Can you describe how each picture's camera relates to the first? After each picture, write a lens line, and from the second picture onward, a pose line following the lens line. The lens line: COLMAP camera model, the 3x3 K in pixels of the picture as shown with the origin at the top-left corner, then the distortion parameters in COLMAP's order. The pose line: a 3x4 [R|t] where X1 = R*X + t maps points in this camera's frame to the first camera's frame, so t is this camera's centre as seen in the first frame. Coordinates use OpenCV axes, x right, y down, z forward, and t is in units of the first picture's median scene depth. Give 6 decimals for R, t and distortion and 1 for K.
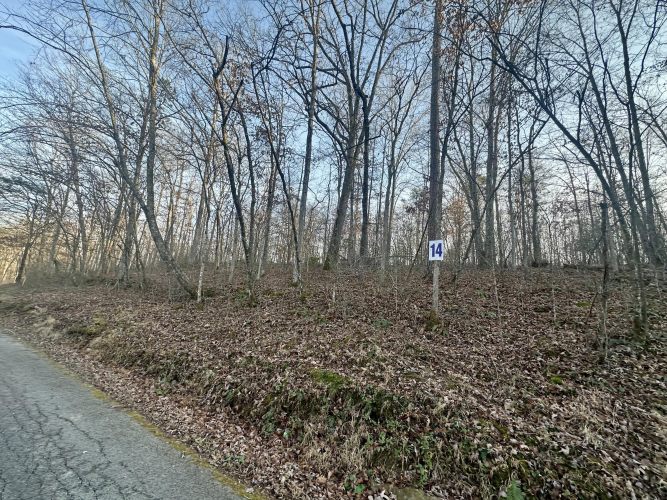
lens RADIAL K [[279.1, 0, 333.2], [0, 279.1, 249.8], [0, 0, 1]] dist [-0.003304, 0.000680]
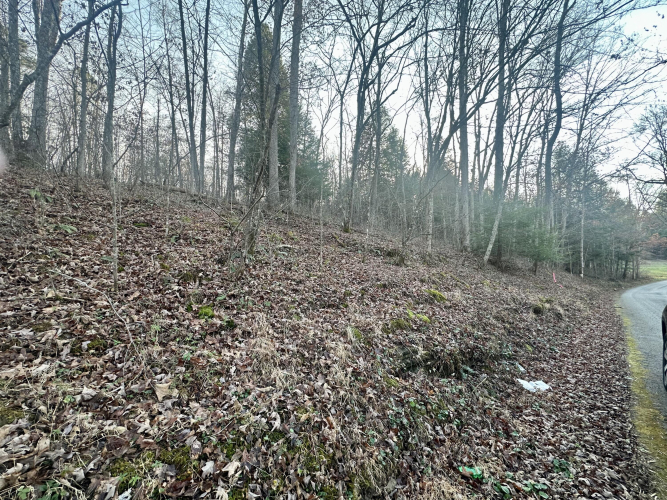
lens RADIAL K [[279.1, 0, 333.6], [0, 279.1, 254.8], [0, 0, 1]] dist [-0.003304, 0.000680]
pose [[0.209319, -0.071607, 0.975222, 0.138863], [-0.202663, 0.972484, 0.114905, 0.128517], [-0.956615, -0.221693, 0.189047, 0.419704]]
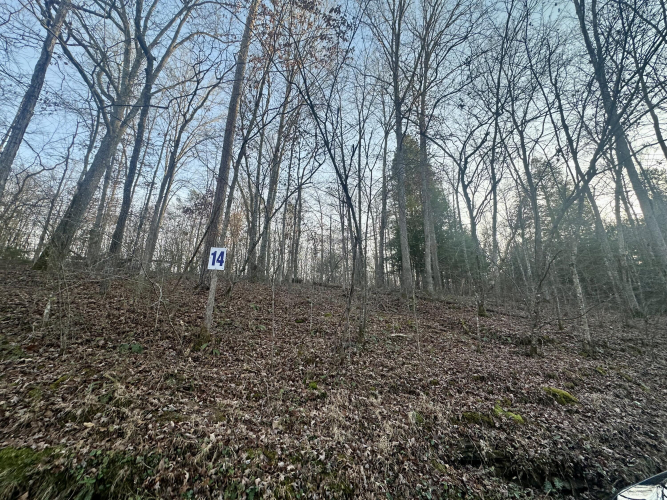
lens RADIAL K [[279.1, 0, 333.4], [0, 279.1, 250.2], [0, 0, 1]] dist [-0.003304, 0.000680]
pose [[0.705830, 0.135844, 0.695234, 0.004667], [-0.110657, 0.990536, -0.081200, 0.007685], [-0.699684, -0.019619, 0.714183, 0.108211]]
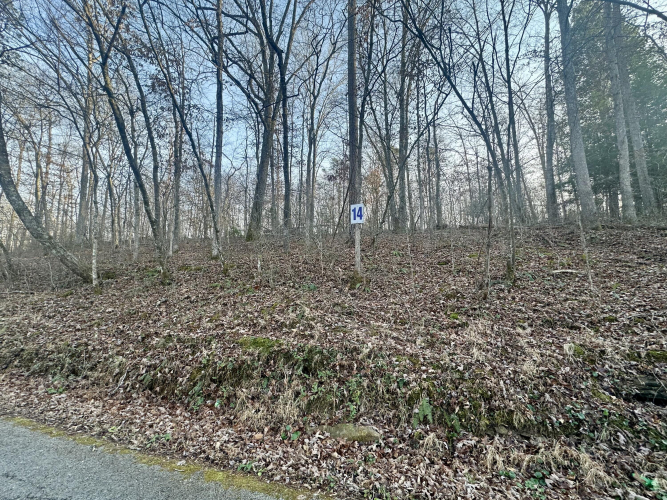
lens RADIAL K [[279.1, 0, 333.3], [0, 279.1, 250.3], [0, 0, 1]] dist [-0.003304, 0.000680]
pose [[0.962699, -0.062273, 0.263311, -0.001604], [0.034776, 0.993561, 0.107831, 0.024601], [-0.268331, -0.094651, 0.958666, 0.006733]]
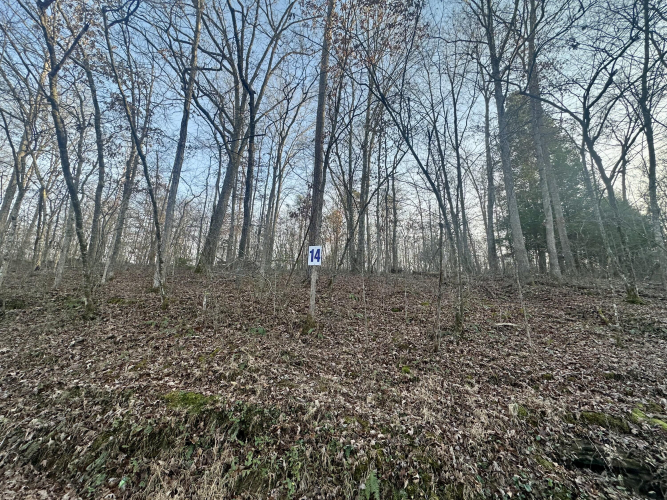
lens RADIAL K [[279.1, 0, 333.3], [0, 279.1, 250.2], [0, 0, 1]] dist [-0.003304, 0.000680]
pose [[0.914507, 0.046263, 0.401916, 0.017569], [-0.041349, 0.998926, -0.020900, 0.000769], [-0.402451, 0.002494, 0.915438, 0.030902]]
